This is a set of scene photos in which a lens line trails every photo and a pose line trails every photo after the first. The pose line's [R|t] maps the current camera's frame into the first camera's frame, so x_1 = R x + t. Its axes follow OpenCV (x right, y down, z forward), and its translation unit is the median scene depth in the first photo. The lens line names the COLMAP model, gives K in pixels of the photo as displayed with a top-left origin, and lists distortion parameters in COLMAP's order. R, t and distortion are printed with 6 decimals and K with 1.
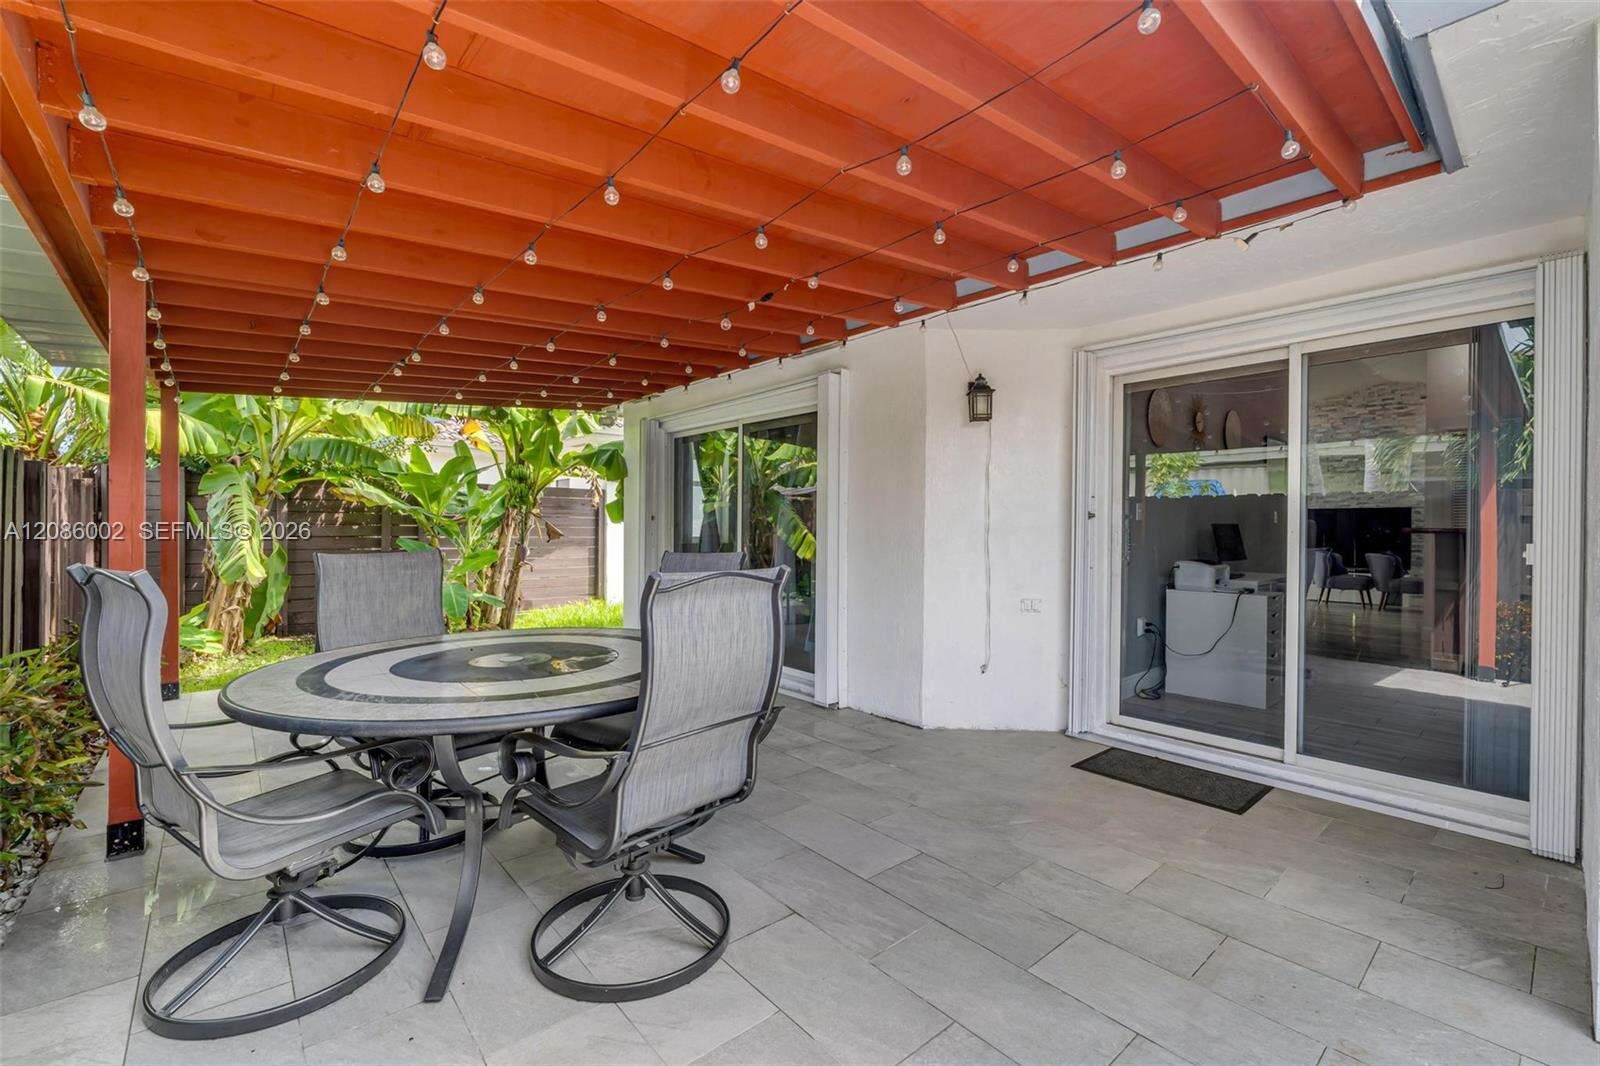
lens RADIAL K [[683.5, 0, 803.7], [0, 683.5, 525.9], [0, 0, 1]] dist [-0.003560, -0.000194]
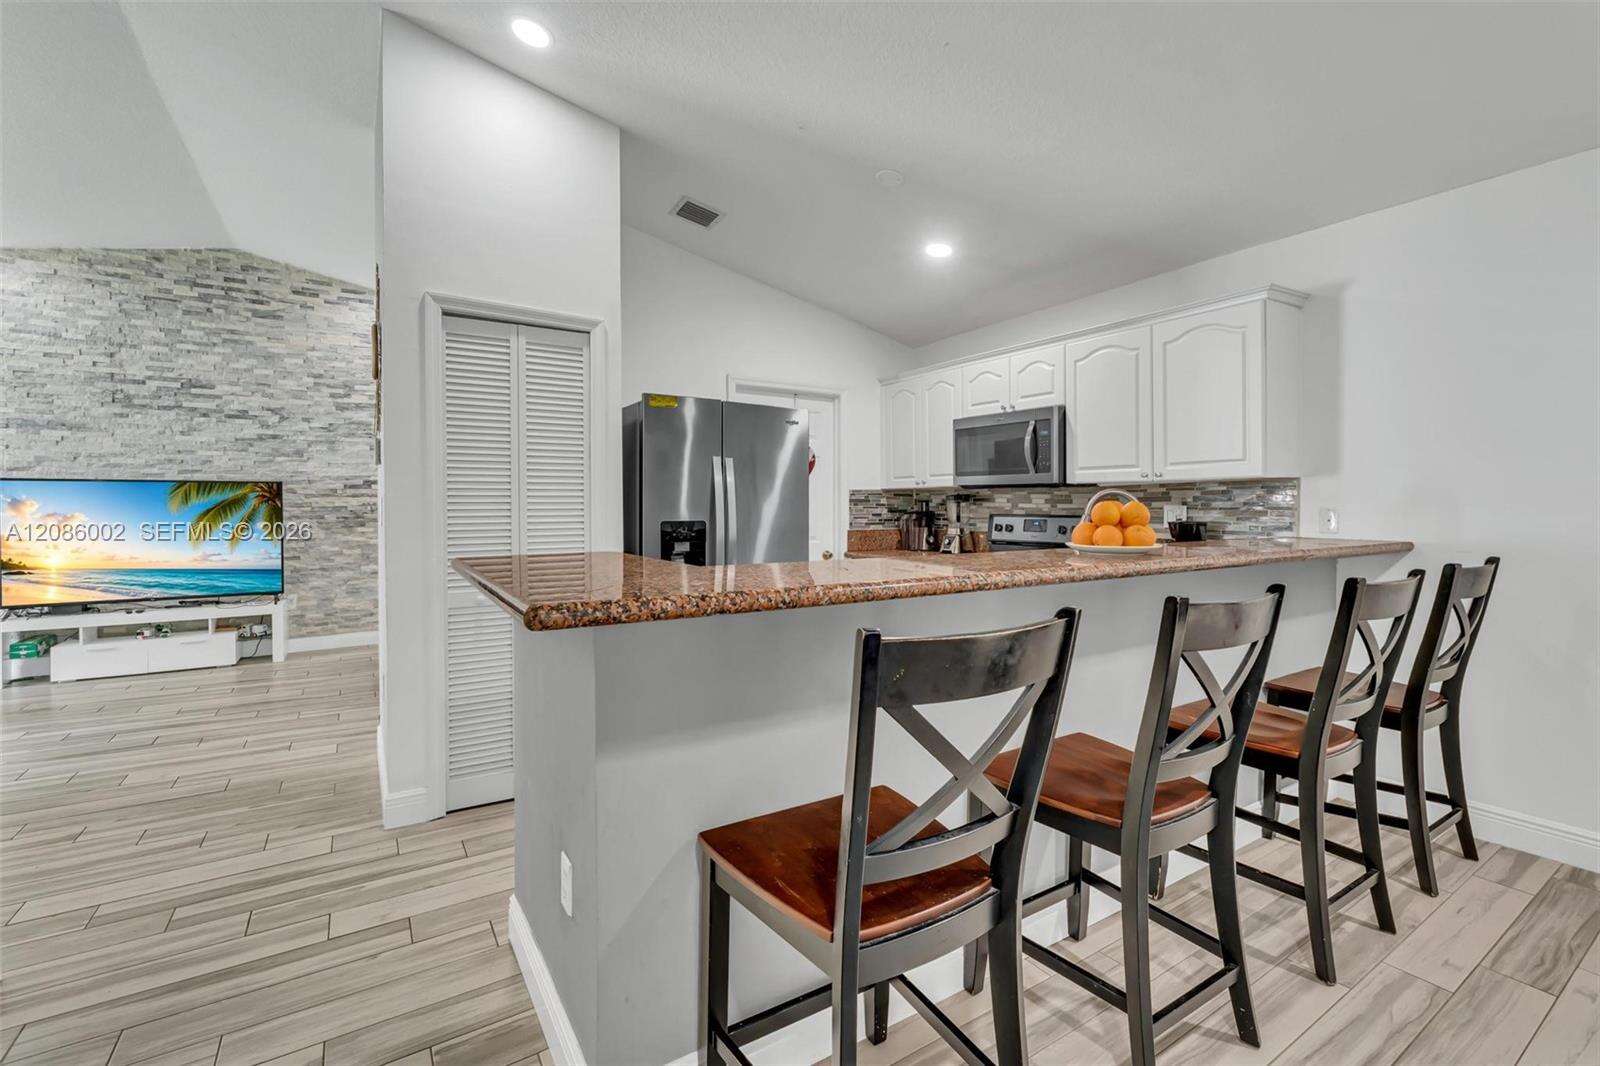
lens RADIAL K [[683.5, 0, 808.0], [0, 683.5, 533.7], [0, 0, 1]] dist [-0.003560, -0.000194]
pose [[0.139035, -0.045957, 0.989221, 1.531975], [-0.001215, 0.998914, 0.046578, -0.046563], [-0.990287, -0.007678, 0.138828, 1.921971]]
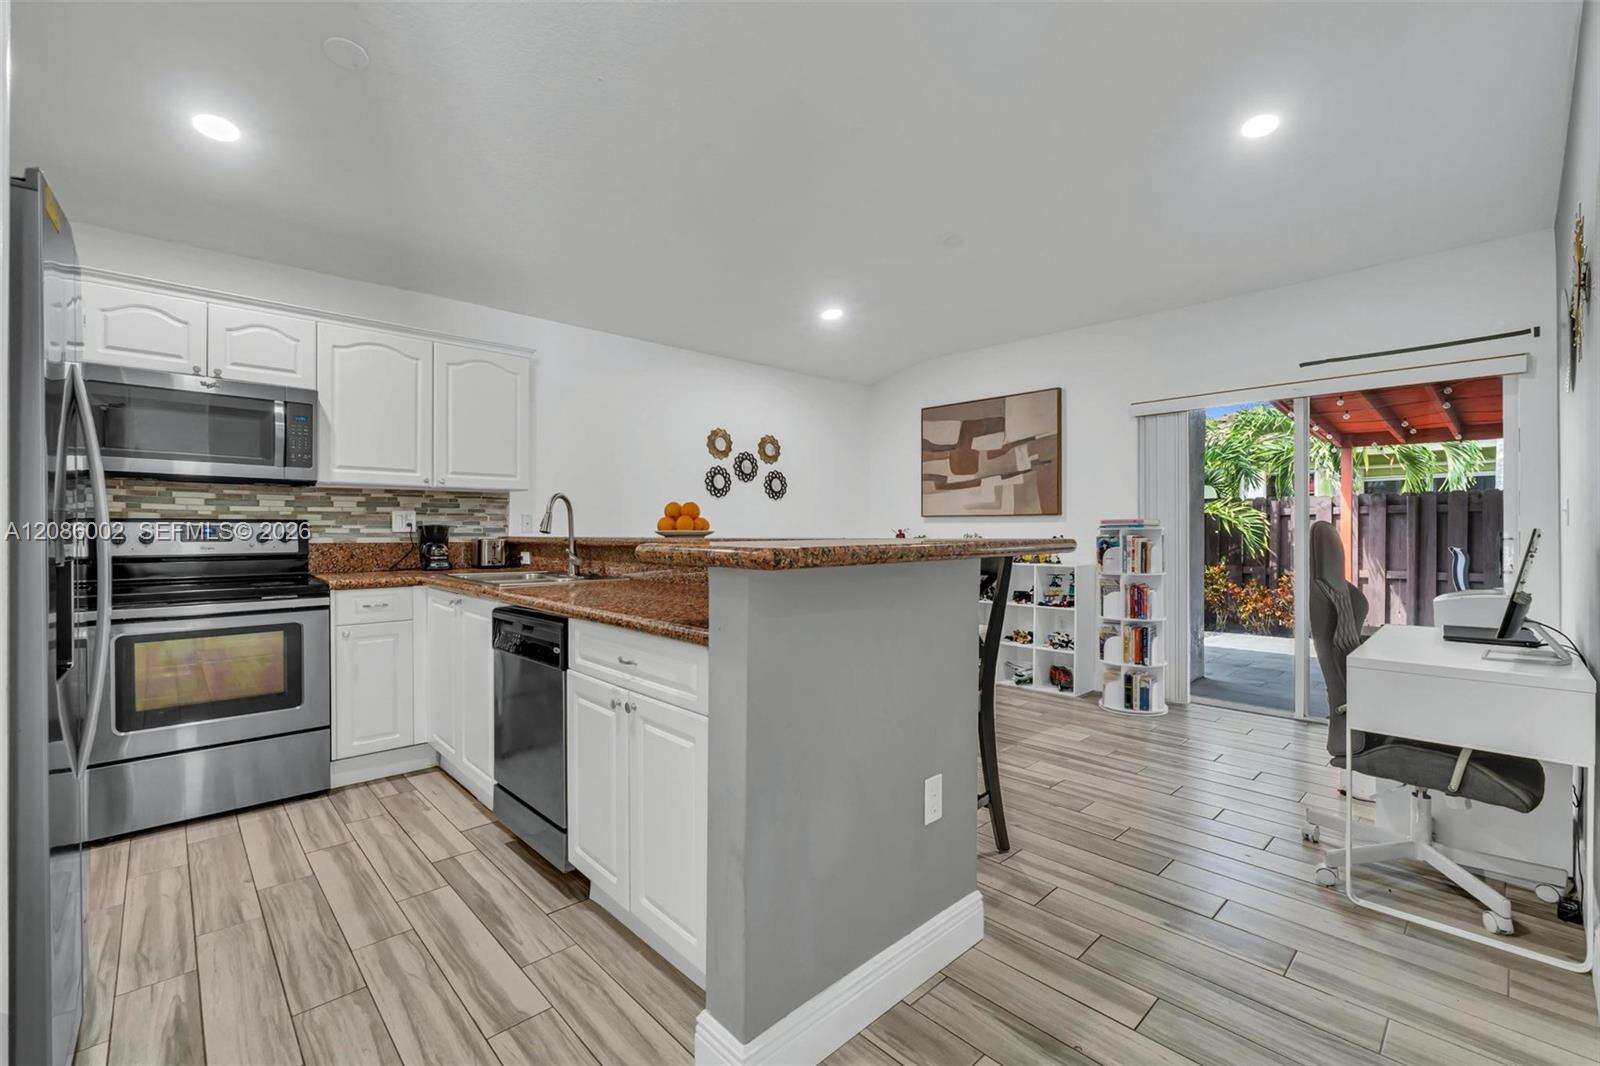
lens RADIAL K [[683.5, 0, 808.5], [0, 683.5, 533.4], [0, 0, 1]] dist [-0.003560, -0.000194]
pose [[-0.999038, -0.003109, -0.043732, 2.272947], [-0.003072, 0.999995, -0.000910, 0.011909], [0.043734, -0.000775, -0.999043, 2.970872]]
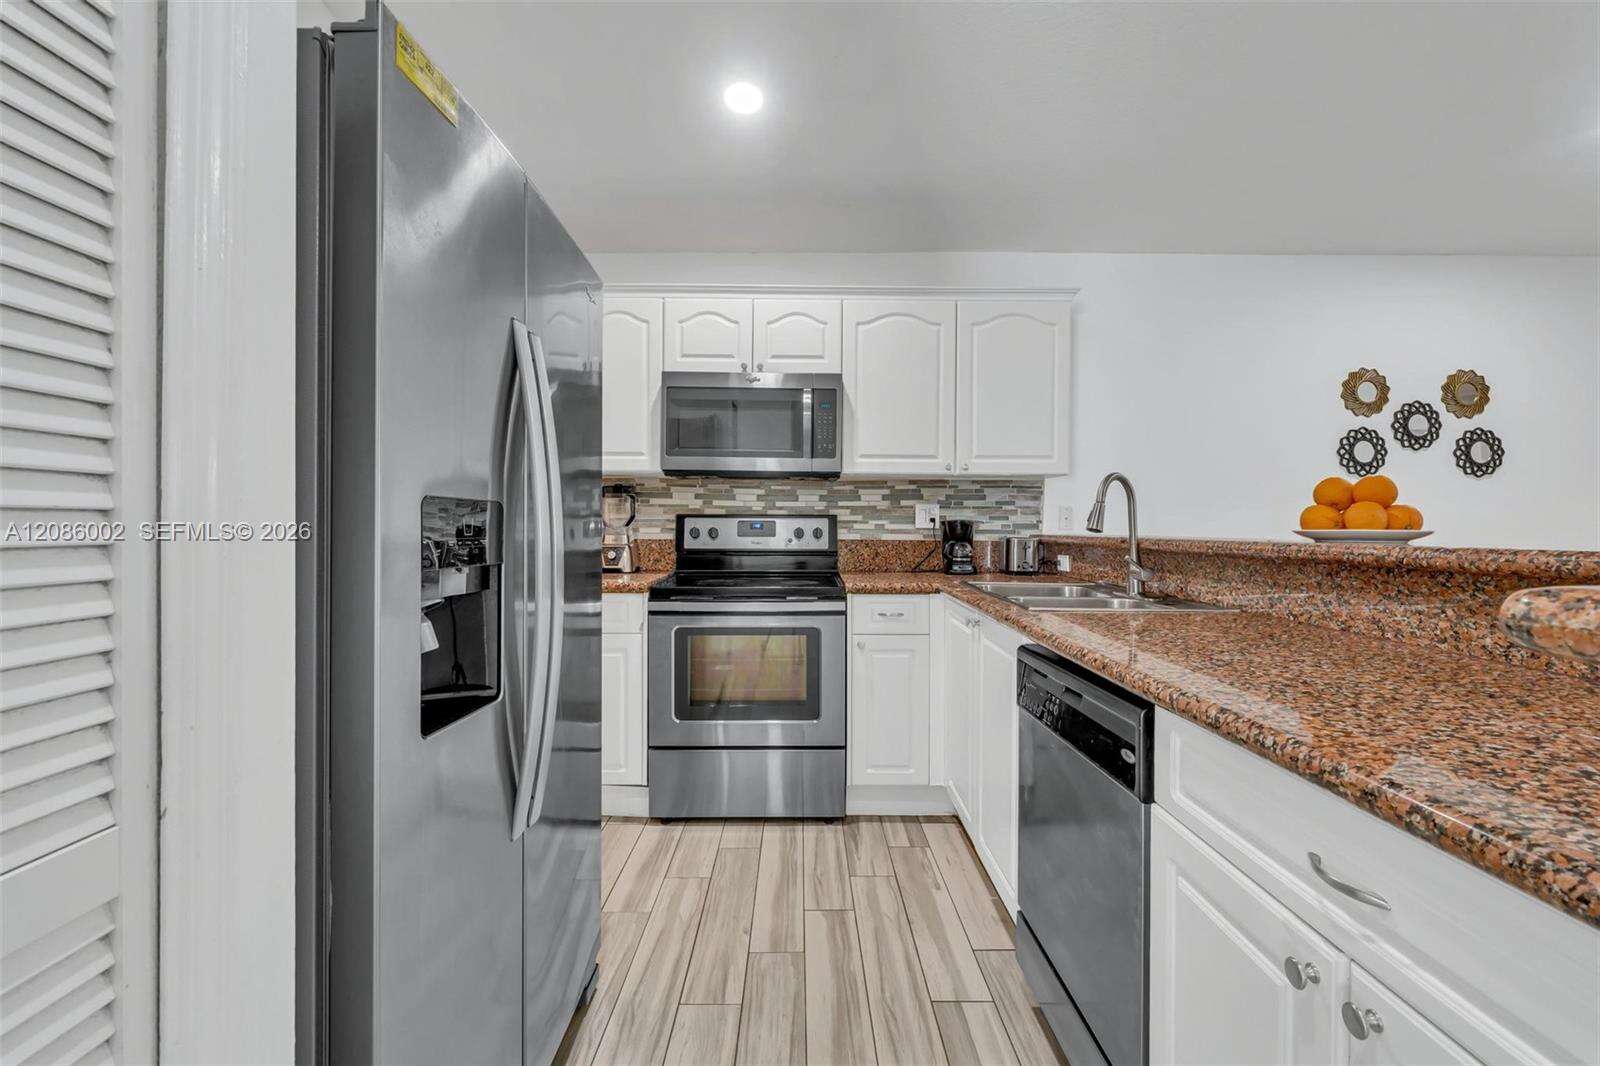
lens RADIAL K [[683.5, 0, 805.4], [0, 683.5, 527.9], [0, 0, 1]] dist [-0.003560, -0.000194]
pose [[-0.761715, -0.009197, 0.647847, 2.430102], [-0.010328, 0.999945, 0.002052, 0.009142], [-0.647829, -0.005128, -0.761768, 2.563642]]
